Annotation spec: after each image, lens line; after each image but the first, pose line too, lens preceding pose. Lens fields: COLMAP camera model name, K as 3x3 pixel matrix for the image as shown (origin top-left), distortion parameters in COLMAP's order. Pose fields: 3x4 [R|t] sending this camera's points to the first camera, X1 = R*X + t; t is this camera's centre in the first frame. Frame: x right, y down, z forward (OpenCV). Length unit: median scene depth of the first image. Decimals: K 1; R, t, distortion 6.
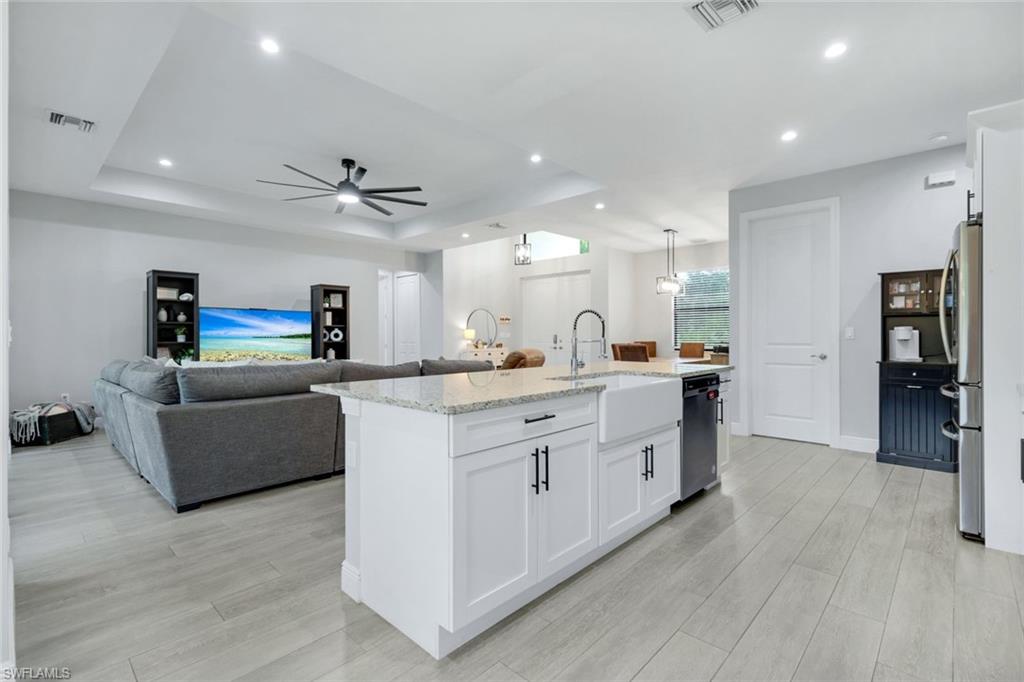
lens RADIAL K [[471.5, 0, 512.0], [0, 471.5, 335.0], [0, 0, 1]] dist [0.005696, 0.000325]
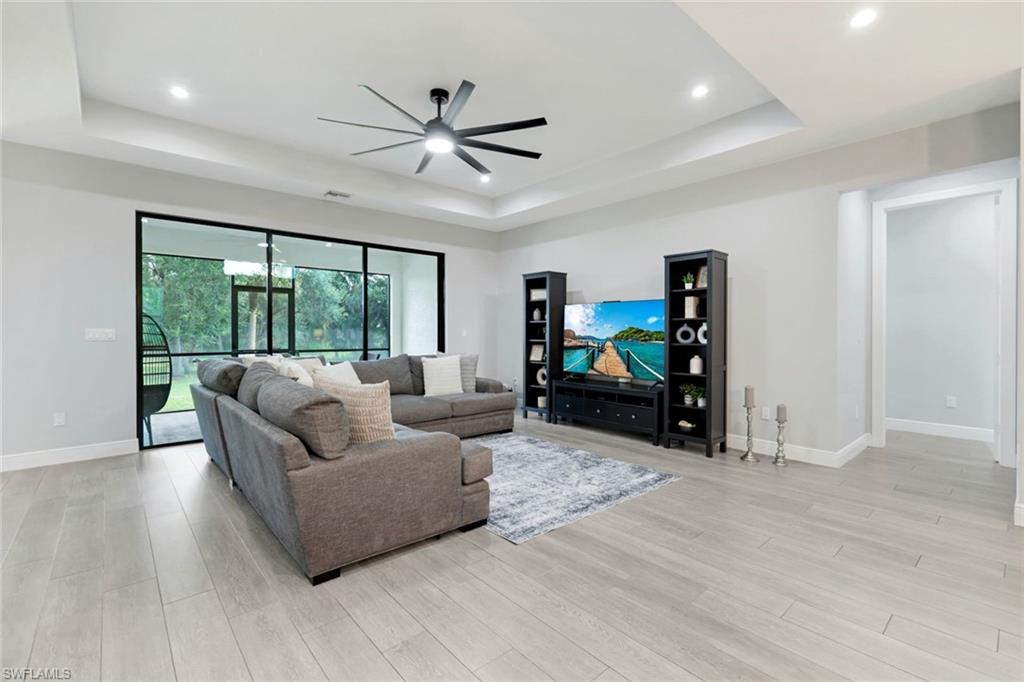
lens RADIAL K [[454.2, 0, 510.6], [0, 454.2, 336.5], [0, 0, 1]] dist [0.005443, 0.000443]
pose [[-0.093060, 0.010607, -0.995604, 0.395345], [0.002234, 0.999943, 0.010444, -0.005545], [0.995658, -0.001252, -0.093078, 1.379511]]
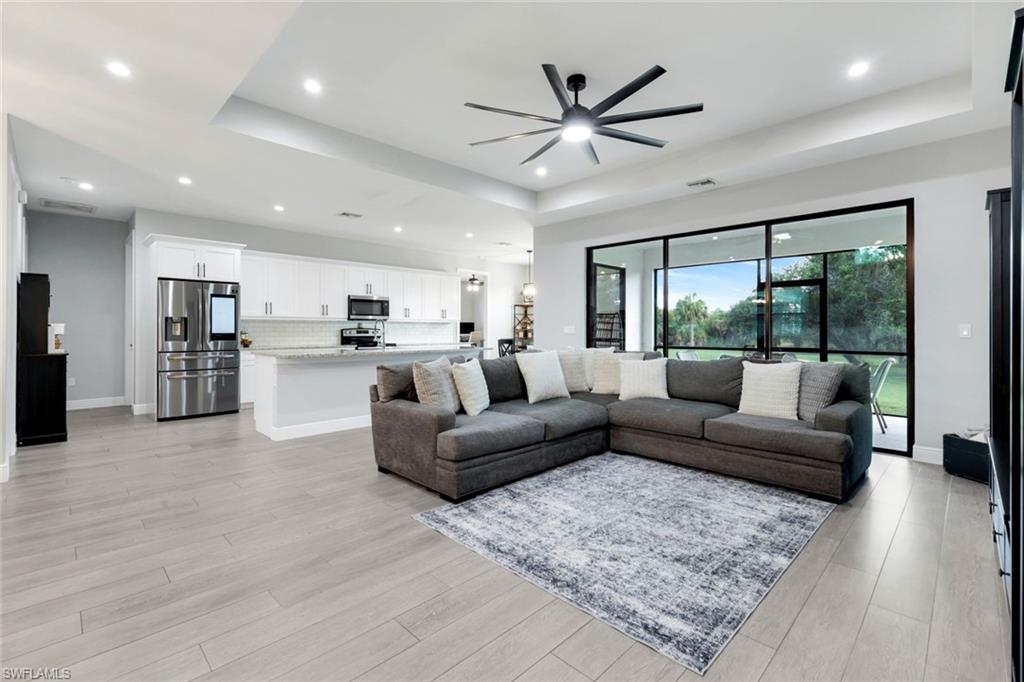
lens RADIAL K [[456.7, 0, 509.1], [0, 456.7, 330.5], [0, 0, 1]] dist [0.004843, 0.000434]
pose [[-0.999510, -0.000303, 0.031301, -0.315824], [-0.000255, 0.999999, 0.001547, -0.002870], [-0.031301, 0.001538, -0.999509, 1.964851]]
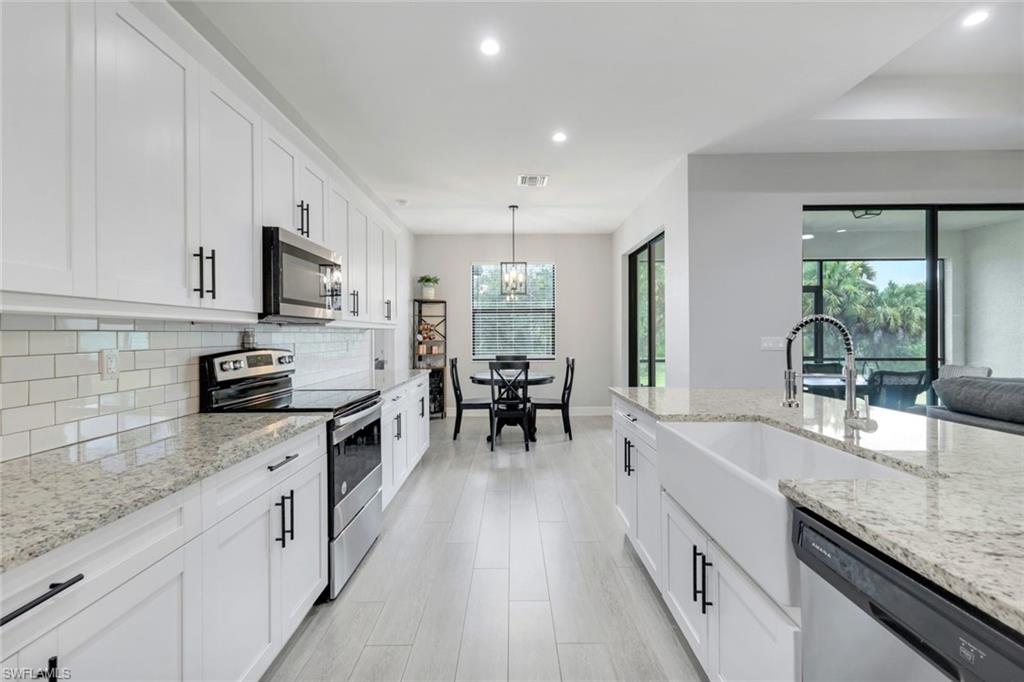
lens RADIAL K [[449.2, 0, 509.7], [0, 449.2, 337.3], [0, 0, 1]] dist [0.004975, 0.000672]
pose [[-0.730339, 0.010774, -0.683000, 0.493483], [0.008326, 0.999942, 0.006871, -0.023663], [0.683034, -0.000669, -0.730386, 0.725785]]
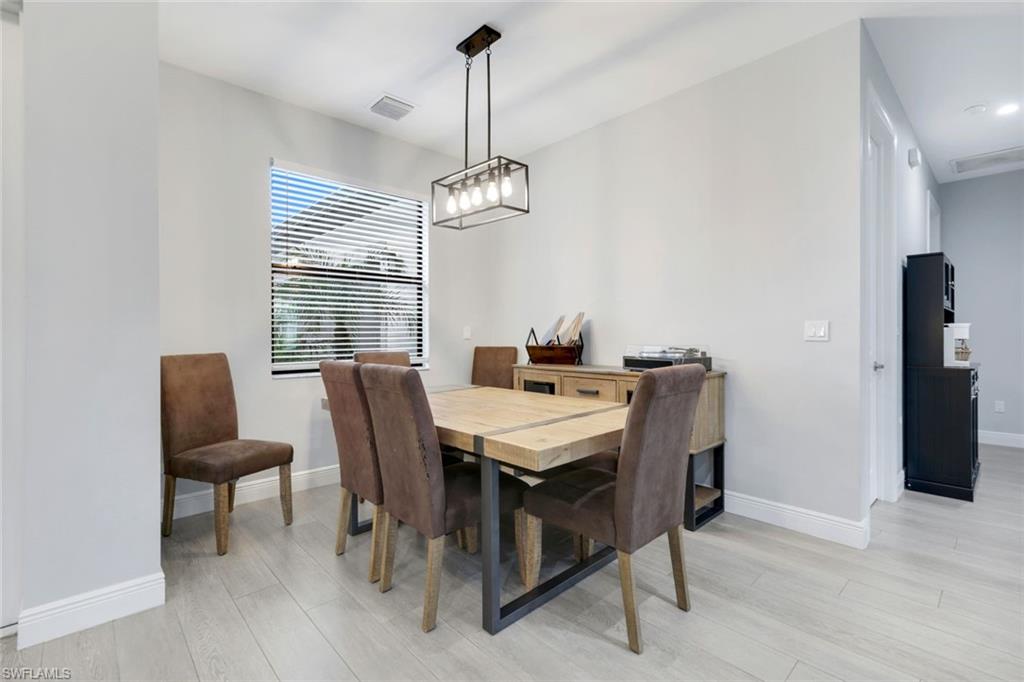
lens RADIAL K [[449.2, 0, 509.7], [0, 449.2, 337.3], [0, 0, 1]] dist [0.004975, 0.000672]
pose [[0.052522, -0.002956, 0.998615, 0.012503], [-0.003151, 0.999990, 0.003126, 0.005198], [-0.998615, -0.003311, 0.052512, 1.607061]]
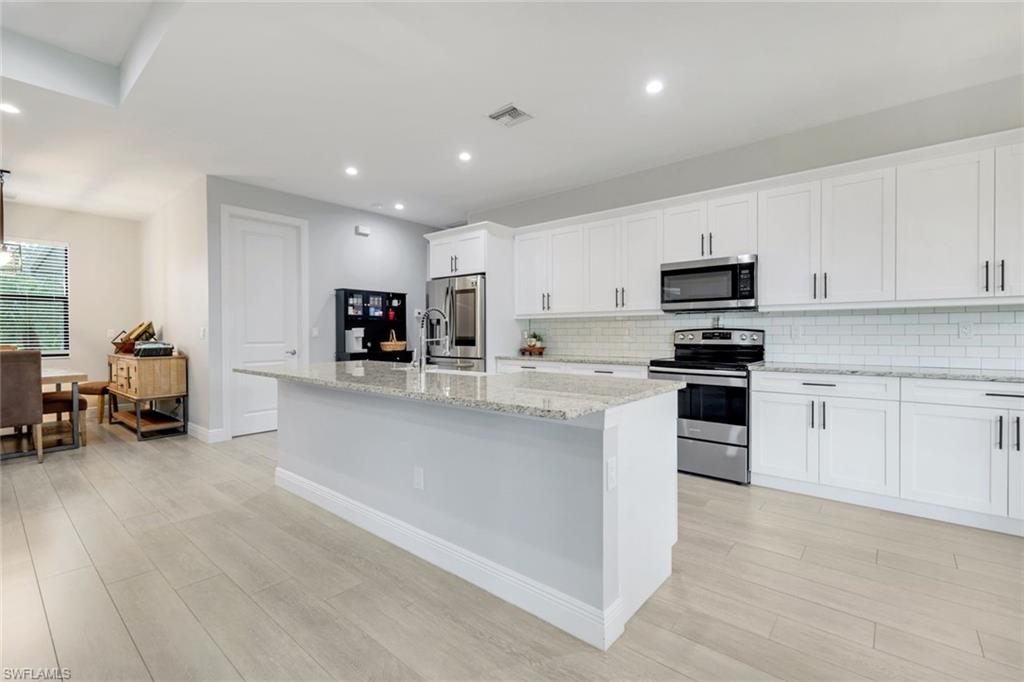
lens RADIAL K [[456.7, 0, 509.1], [0, 456.7, 330.5], [0, 0, 1]] dist [0.004843, 0.000434]
pose [[-0.050589, 0.006960, 0.998695, -0.536889], [0.002676, 0.999973, -0.006833, 0.000453], [-0.998716, 0.002327, -0.050606, 0.570422]]
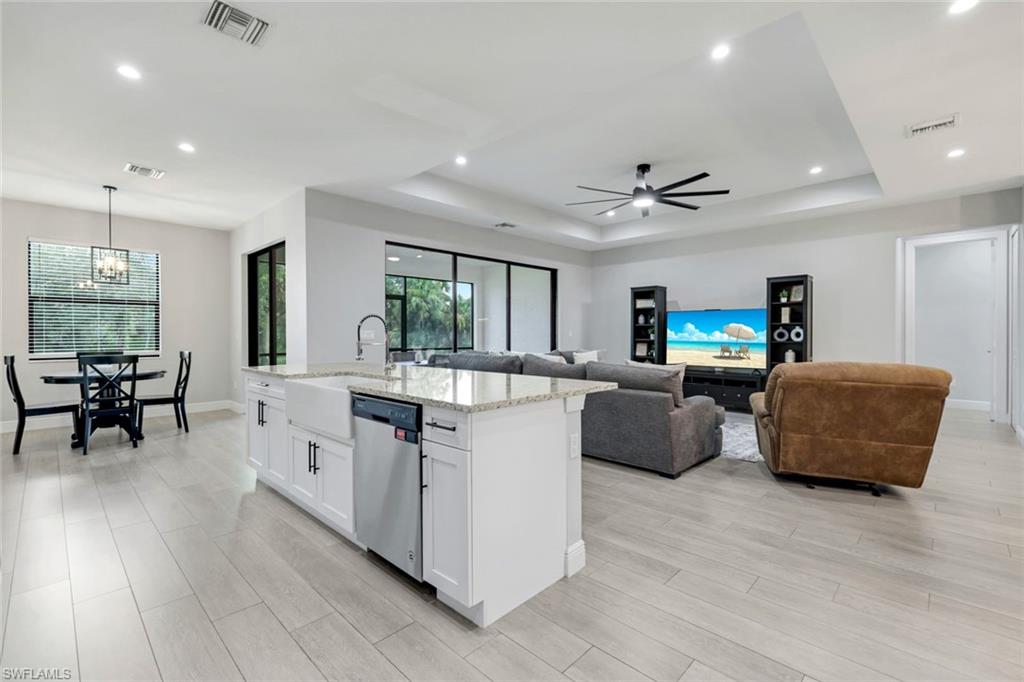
lens RADIAL K [[449.2, 0, 509.7], [0, 449.2, 337.3], [0, 0, 1]] dist [0.004975, 0.000672]
pose [[-0.015262, 0.011561, -0.999817, 0.756689], [0.002218, 0.999931, 0.011529, -0.008523], [0.999881, -0.002041, -0.015287, 0.849728]]
